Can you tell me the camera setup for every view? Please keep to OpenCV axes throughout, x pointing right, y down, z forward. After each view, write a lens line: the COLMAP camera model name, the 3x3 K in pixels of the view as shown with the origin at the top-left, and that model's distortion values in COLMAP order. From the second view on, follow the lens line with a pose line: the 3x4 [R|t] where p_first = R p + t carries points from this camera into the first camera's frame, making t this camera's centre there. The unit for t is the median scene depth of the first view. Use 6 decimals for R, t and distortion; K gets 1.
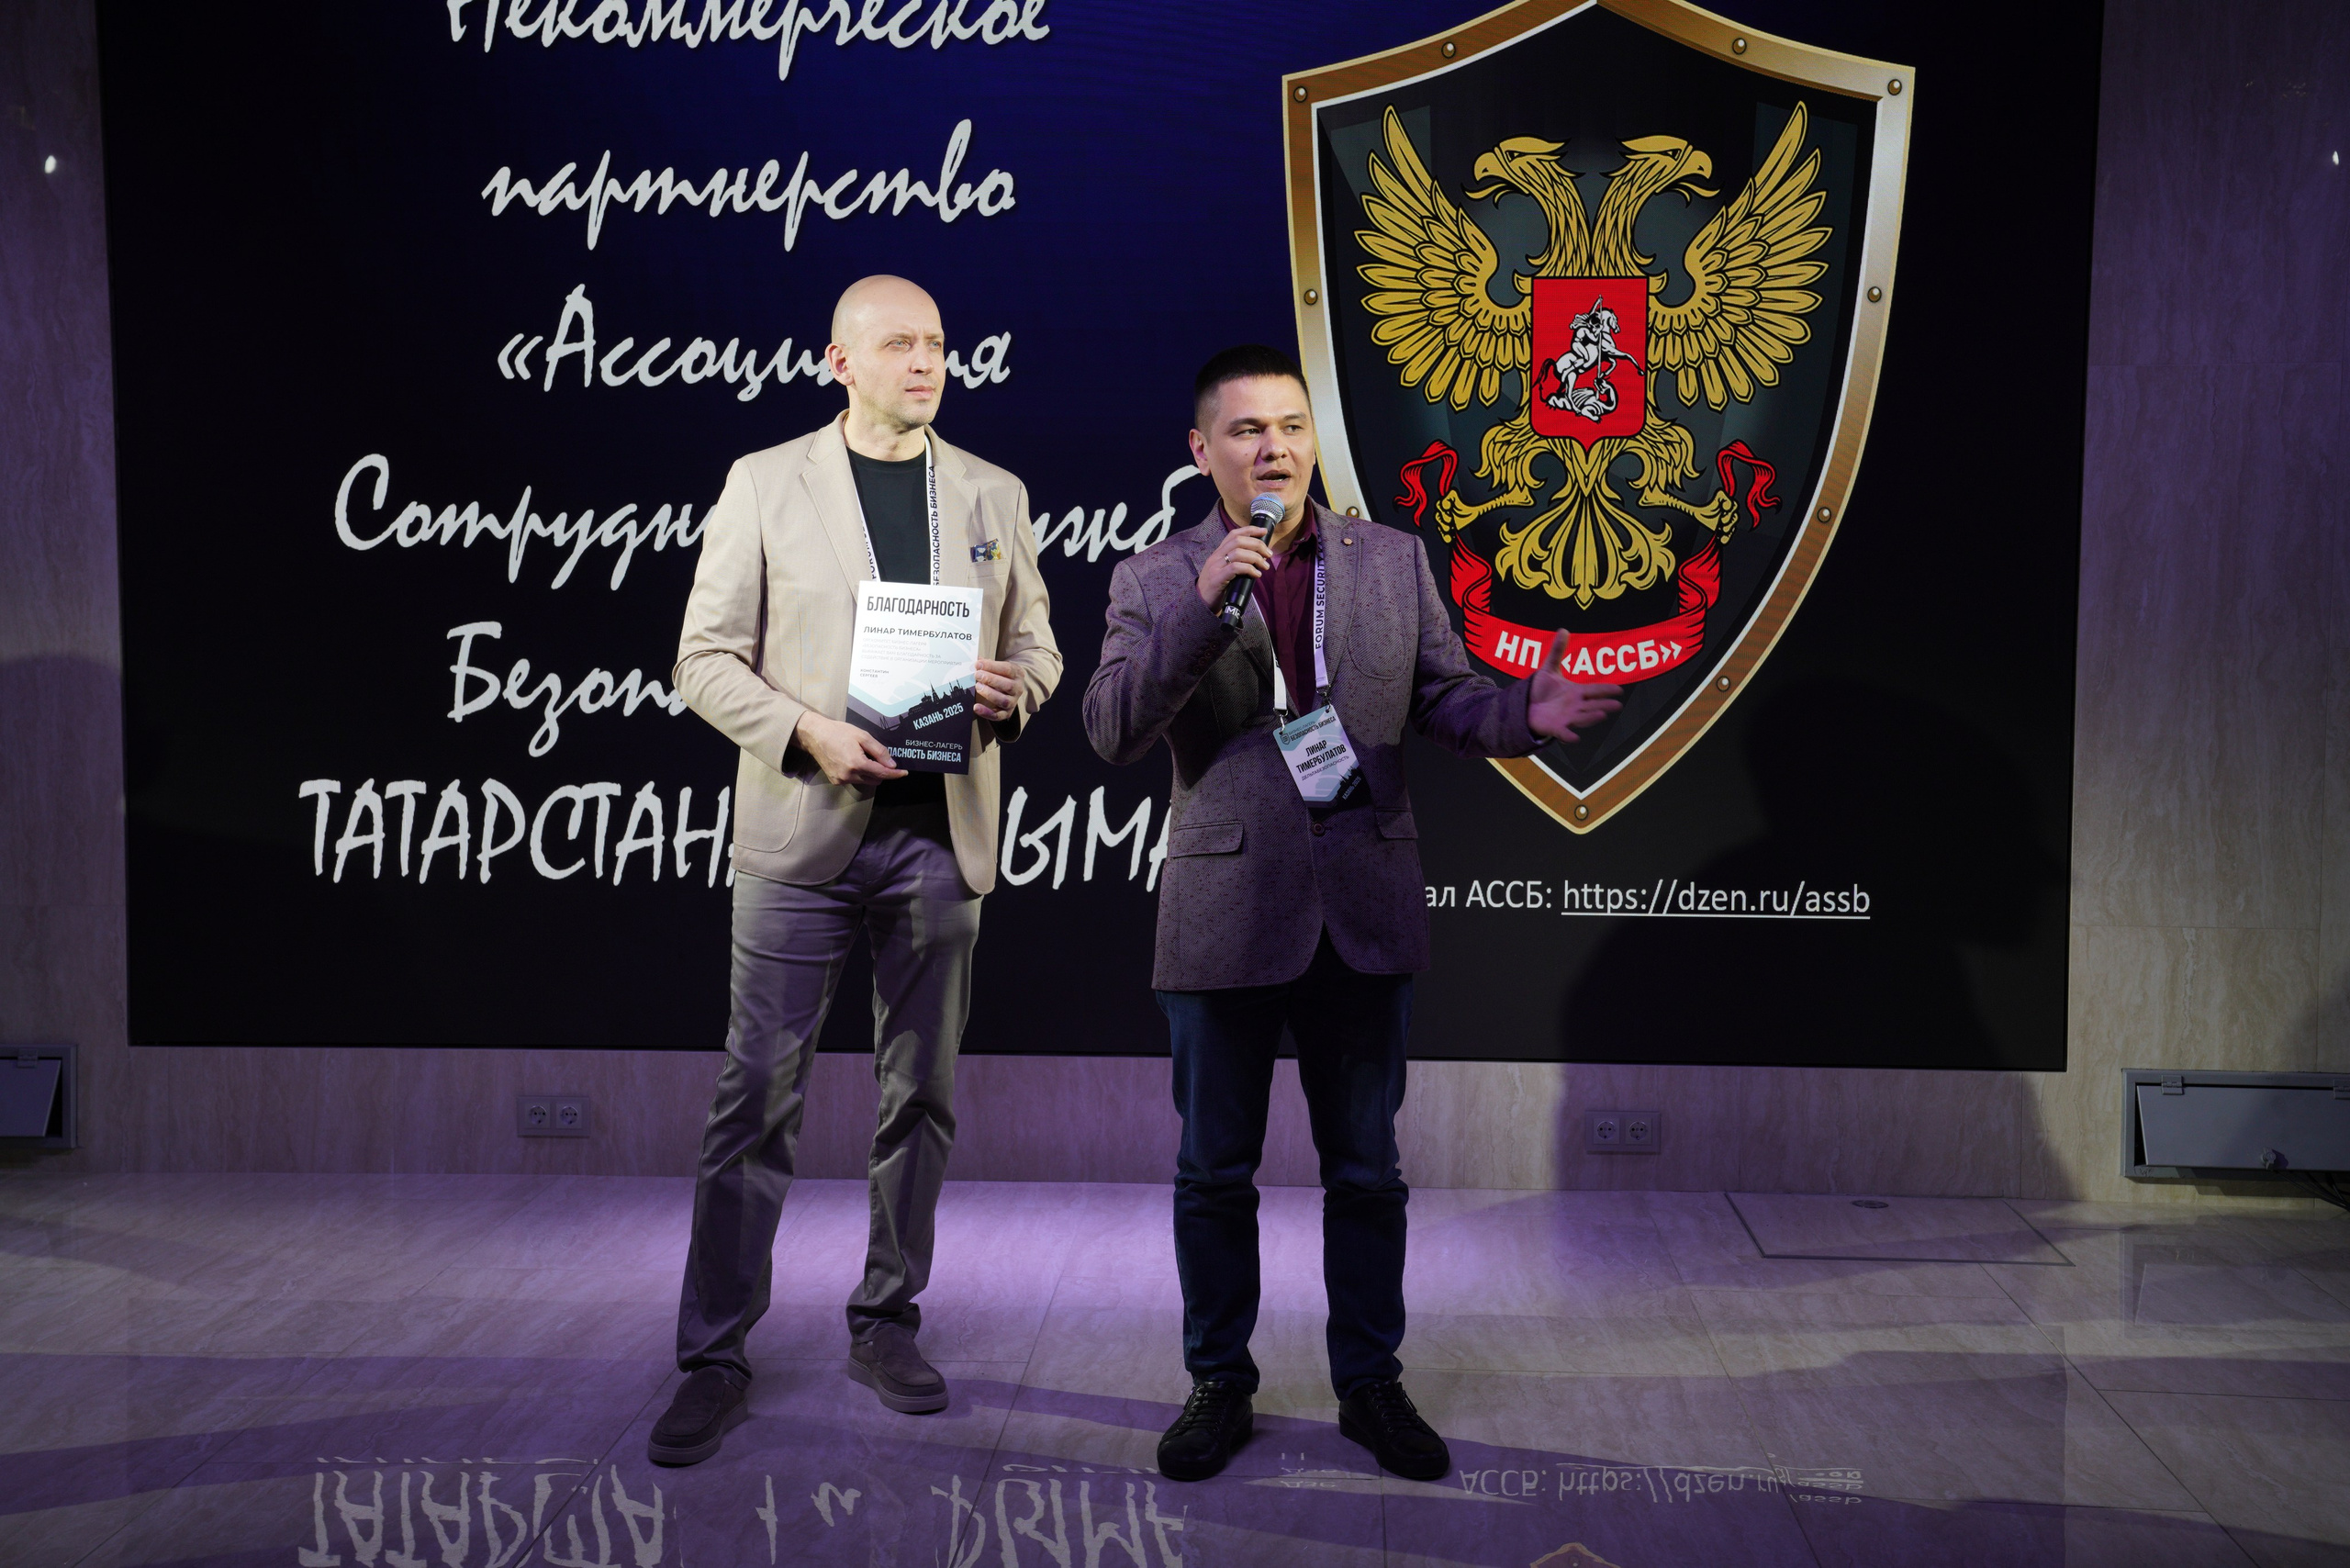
lens RADIAL K [[3014.7, 0, 1174.0], [0, 3014.7, 759.7], [0, 0, 1]] dist [0.146683, 0.000000]
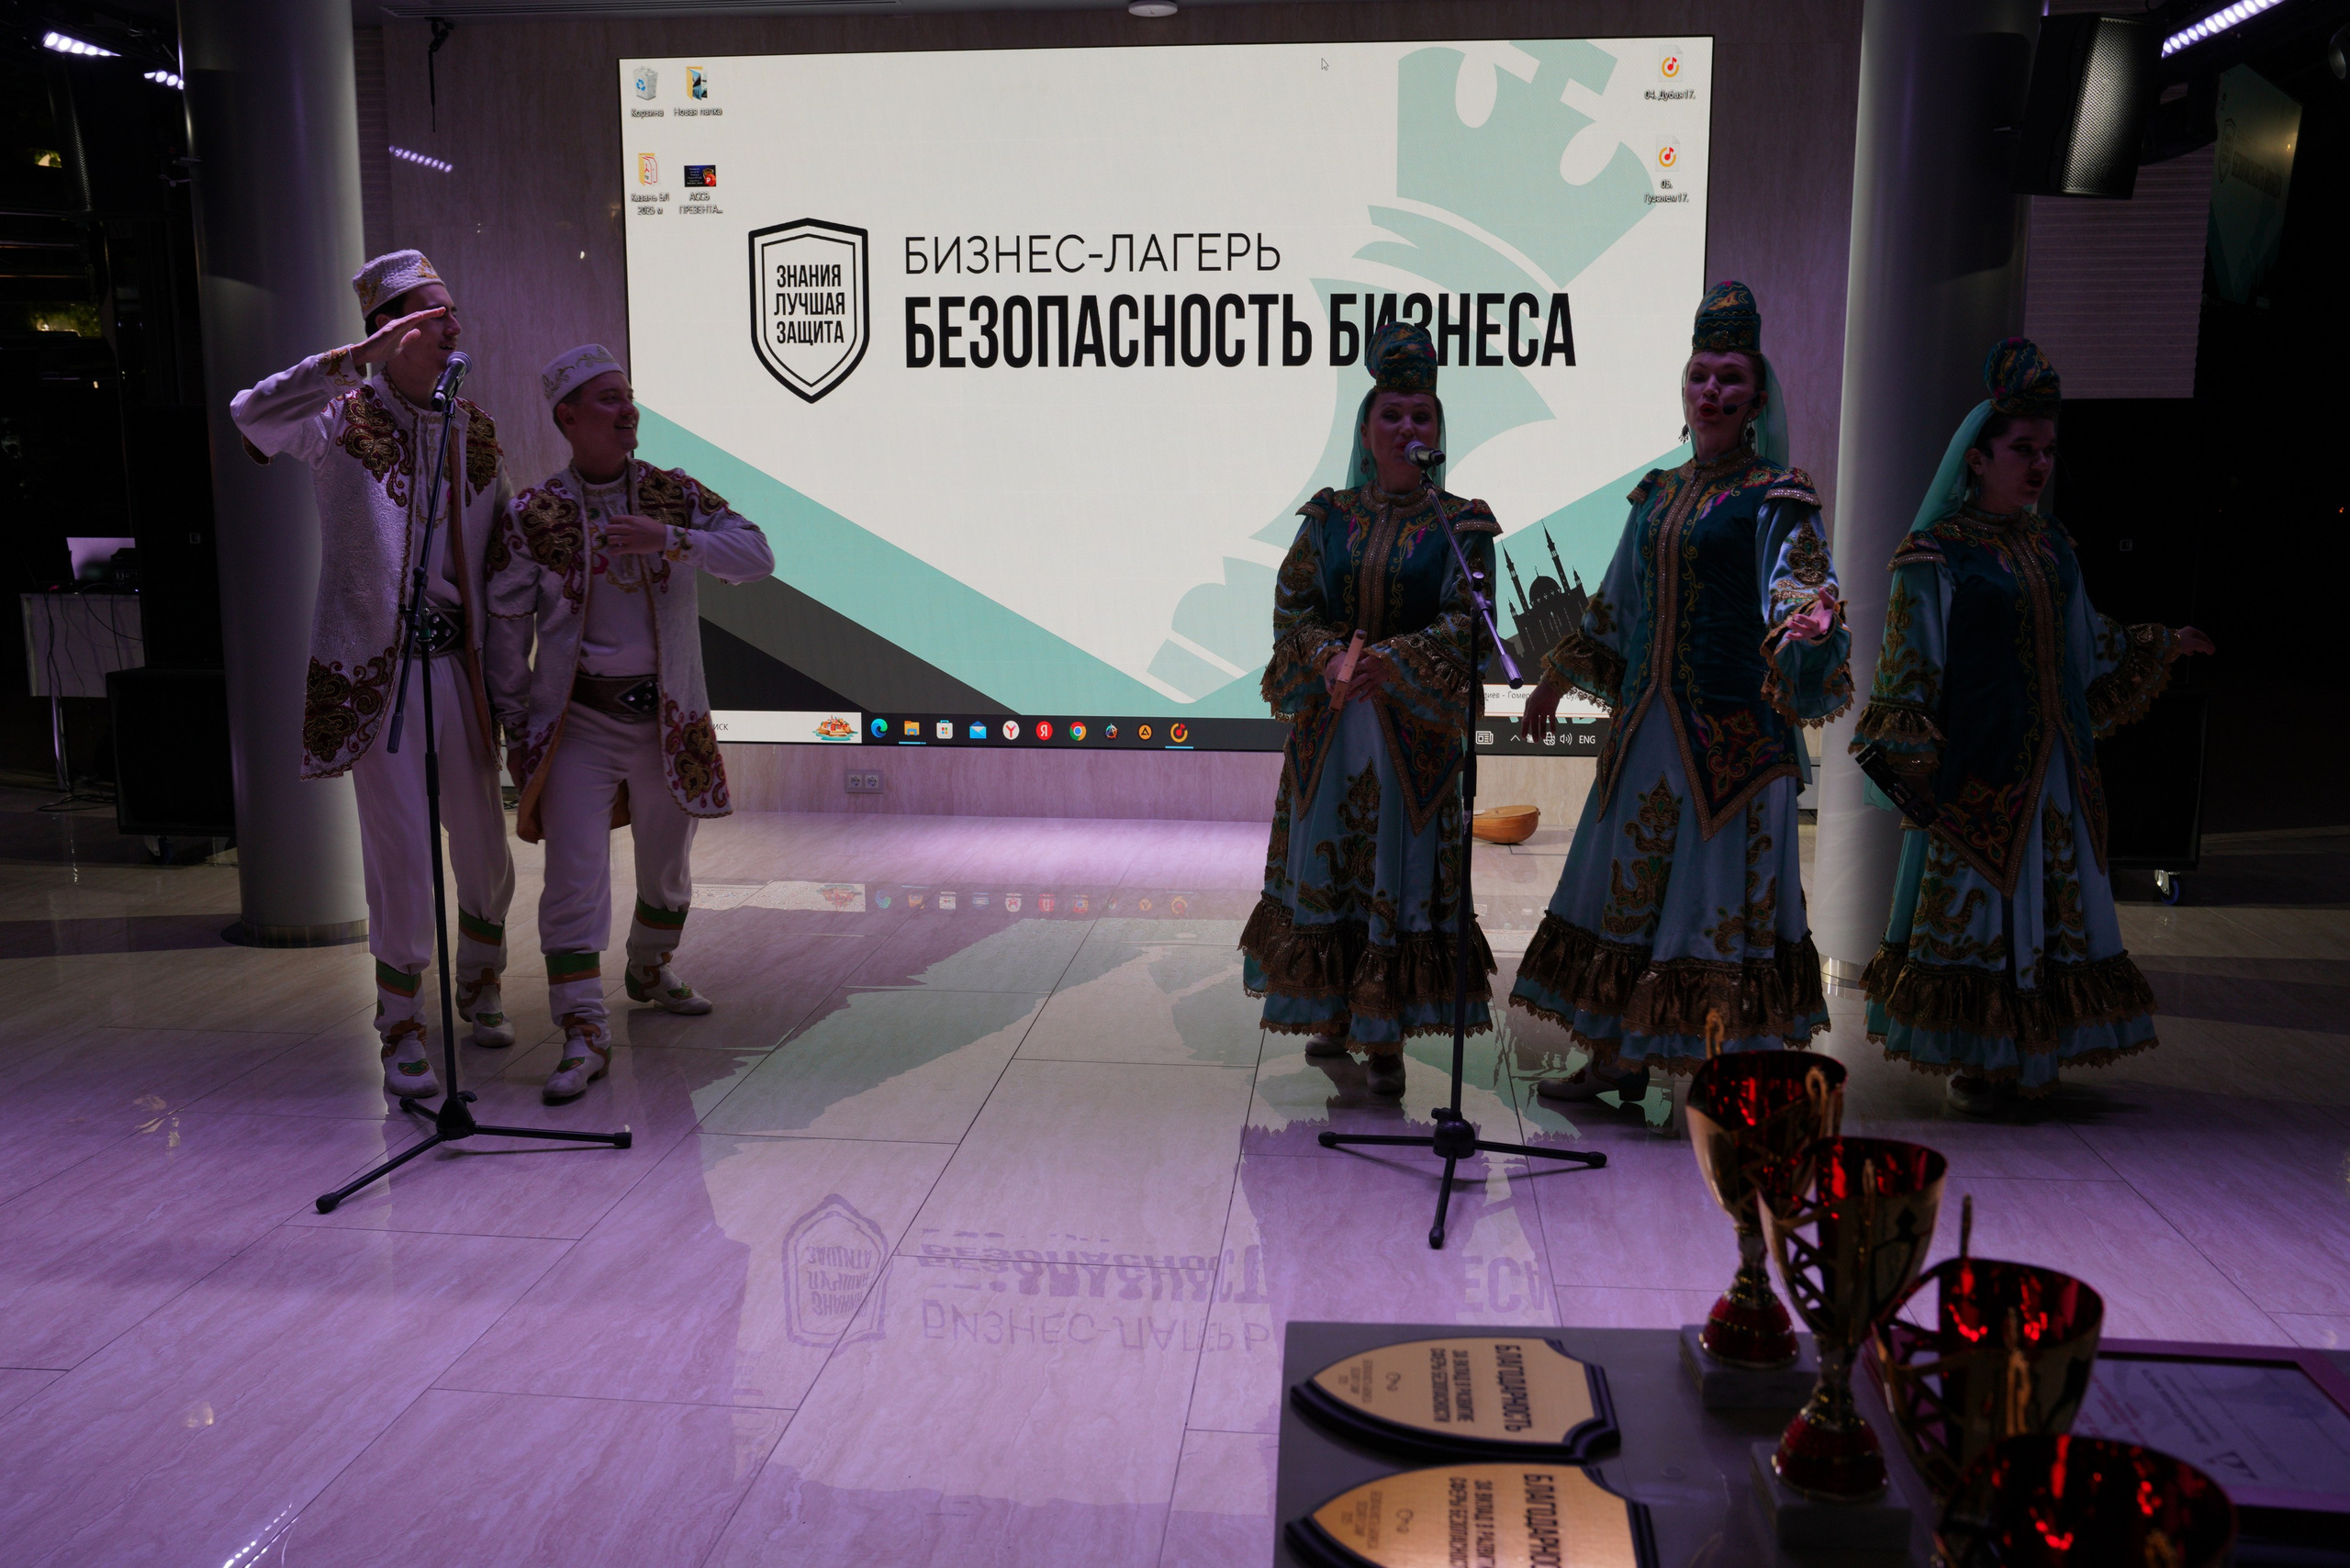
lens RADIAL K [[2097.9, 0, 1191.4], [0, 2097.9, 794.5], [0, 0, 1]] dist [-0.077743, 0.122537]
pose [[0.998962, 0.003843, -0.045393, 0.051618], [0.000234, 0.995989, 0.089478, 0.011660], [0.045555, -0.089396, 0.994954, -0.253799]]
